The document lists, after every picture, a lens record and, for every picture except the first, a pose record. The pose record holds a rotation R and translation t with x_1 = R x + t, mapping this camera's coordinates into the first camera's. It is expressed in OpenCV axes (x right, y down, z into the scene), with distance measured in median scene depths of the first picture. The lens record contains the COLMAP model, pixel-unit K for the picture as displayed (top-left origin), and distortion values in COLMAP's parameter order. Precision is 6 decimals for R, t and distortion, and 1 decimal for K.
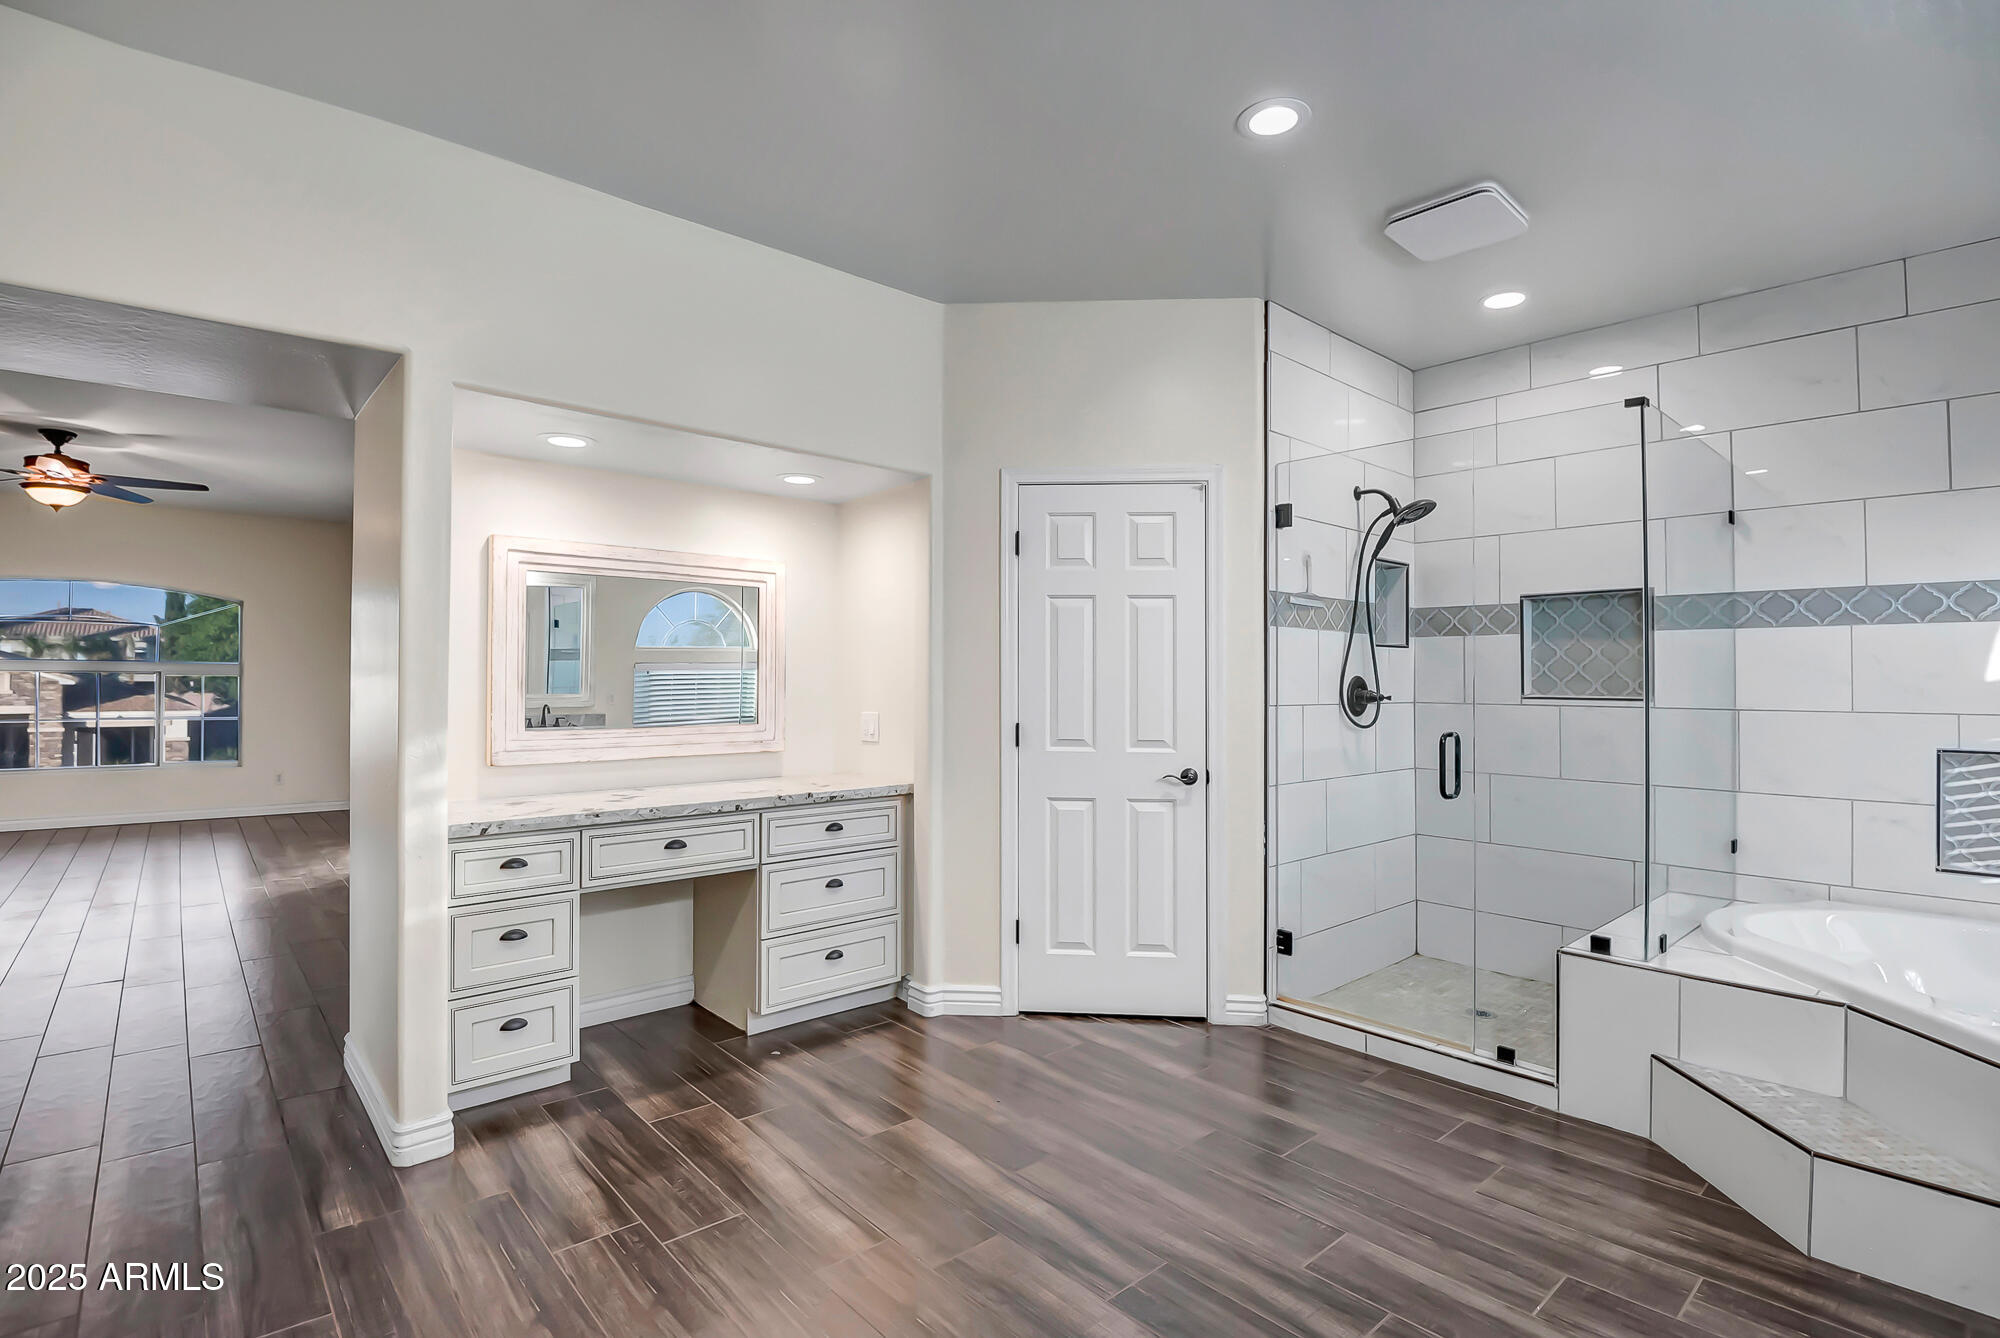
lens RADIAL K [[934.9, 0, 1000.0], [0, 934.9, 669.0], [0, 0, 1]] dist [0.022842, -0.022942]
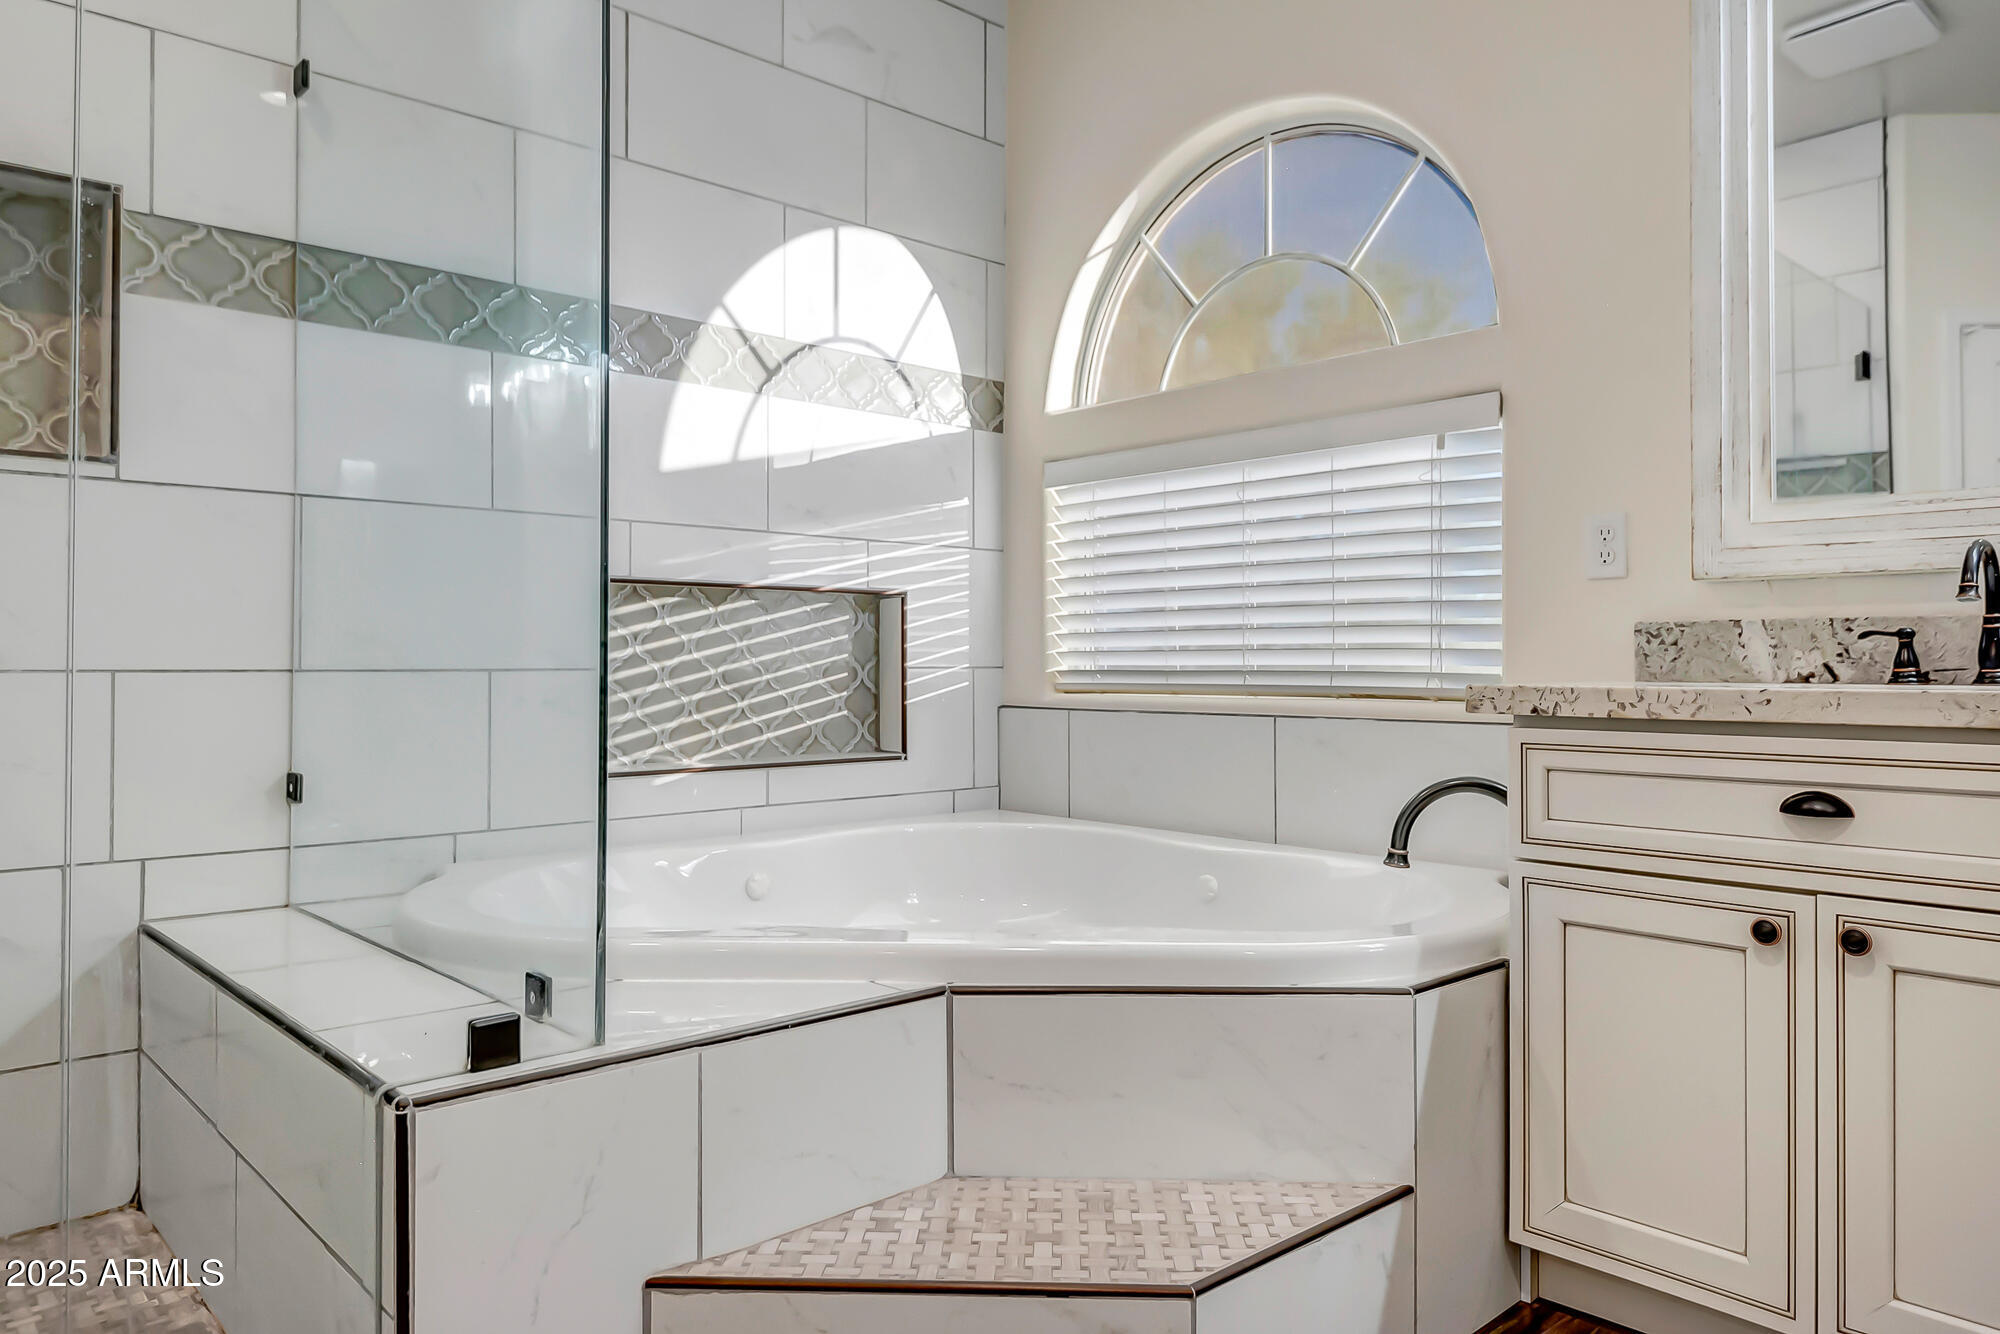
lens RADIAL K [[1333.9, 0, 1000.0], [0, 1333.9, 667.0], [0, 0, 1]] dist [-0.010565, -0.004218]
pose [[-0.006410, -0.002671, 0.999976, 0.131777], [-0.014849, 0.999886, 0.002576, 0.131906], [-0.999869, -0.014832, -0.006449, 0.708251]]
